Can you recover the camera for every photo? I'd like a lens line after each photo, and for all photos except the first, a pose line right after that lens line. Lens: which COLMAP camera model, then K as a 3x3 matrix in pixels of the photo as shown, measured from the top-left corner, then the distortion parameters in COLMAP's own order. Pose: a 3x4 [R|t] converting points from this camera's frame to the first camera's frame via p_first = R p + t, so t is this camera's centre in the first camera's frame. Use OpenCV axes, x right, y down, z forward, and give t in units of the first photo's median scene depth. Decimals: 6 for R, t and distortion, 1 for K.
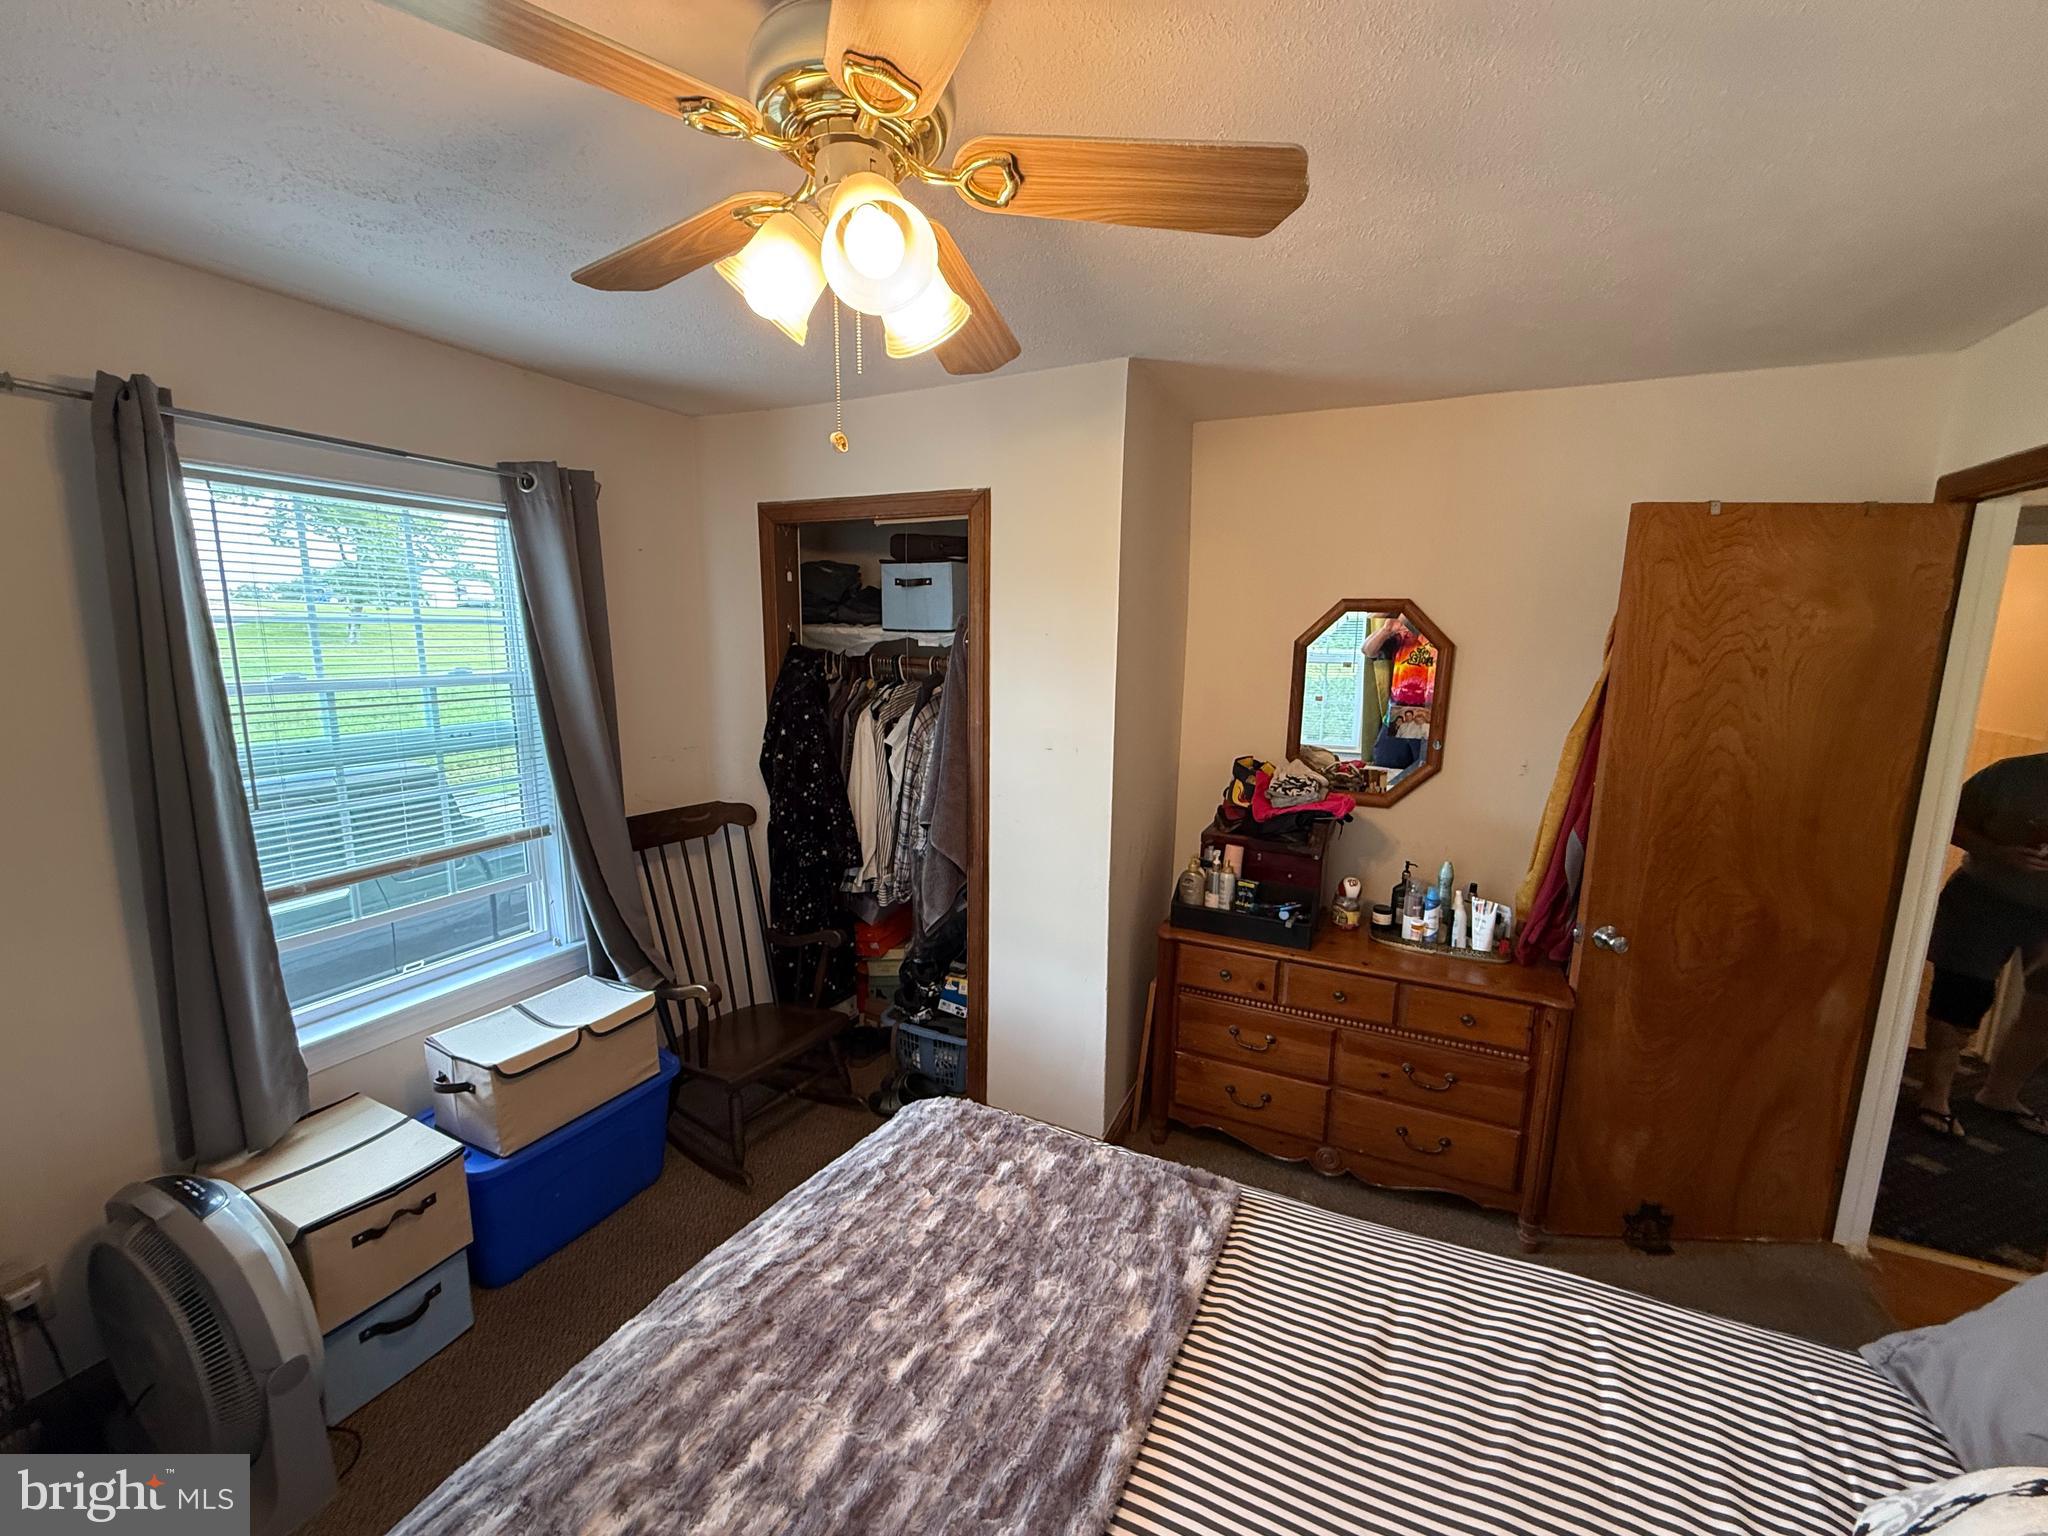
lens RADIAL K [[819.3, 0, 1017.9], [0, 819.3, 768.4], [0, 0, 1]] dist [-0.000327, -0.000572]
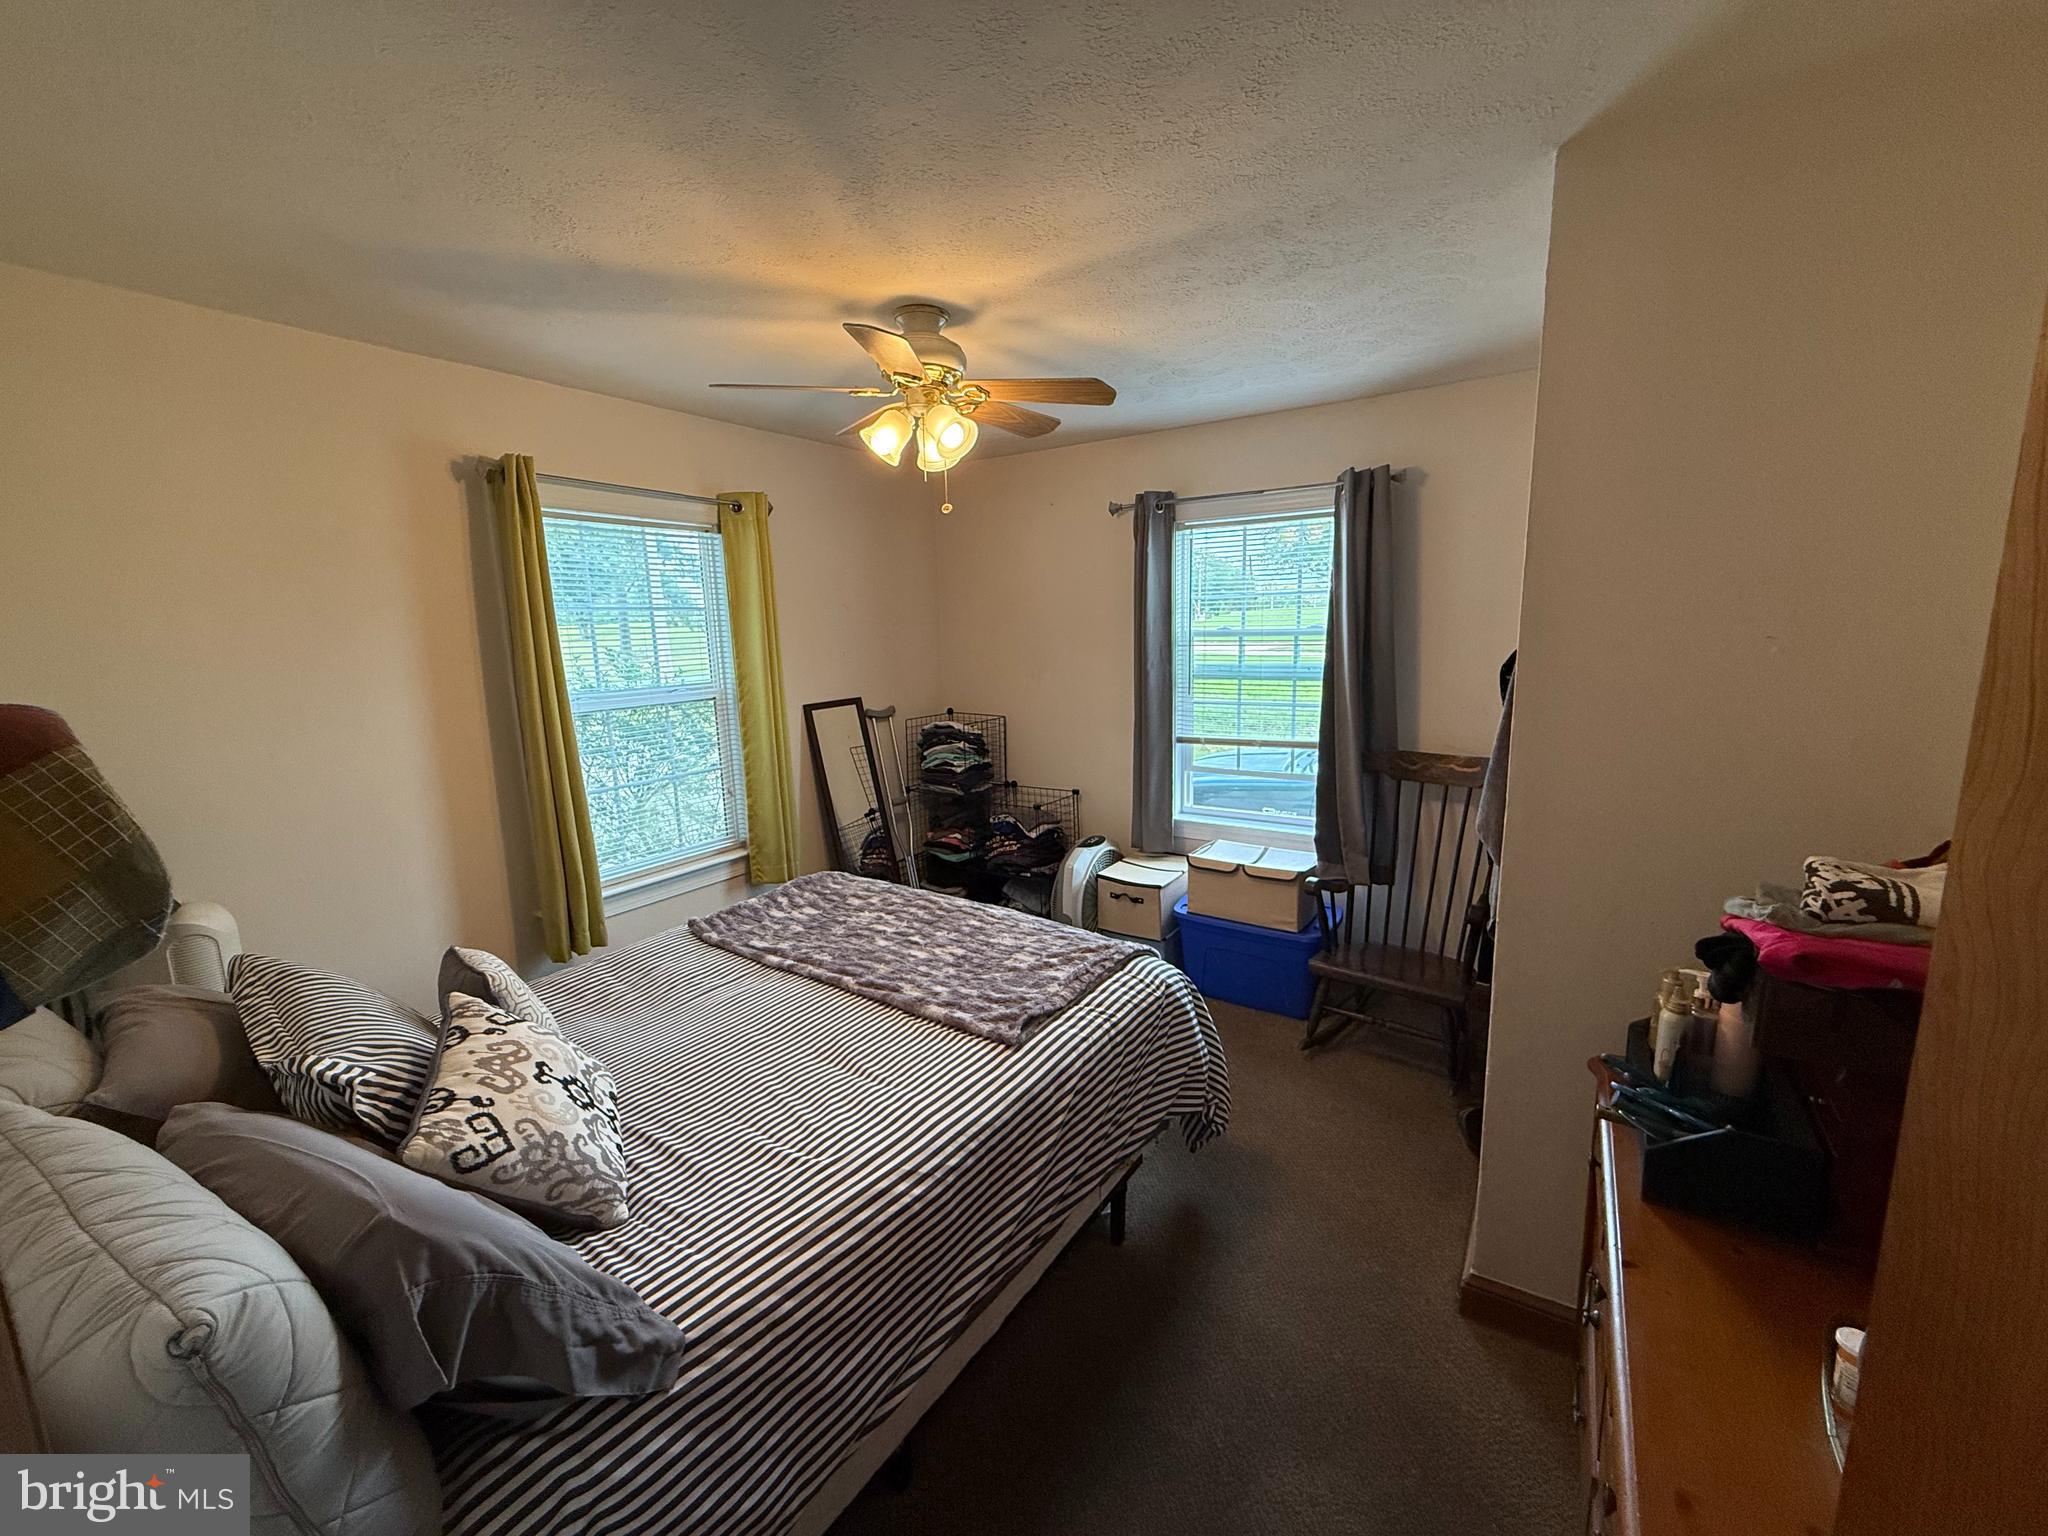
lens RADIAL K [[819.3, 0, 1018.0], [0, 819.3, 770.5], [0, 0, 1]] dist [-0.000327, -0.000572]
pose [[-0.140959, 0.164373, -0.976275, 1.613637], [-0.139267, 0.973023, 0.183934, -0.113768], [0.980171, 0.161890, -0.114264, 1.258706]]
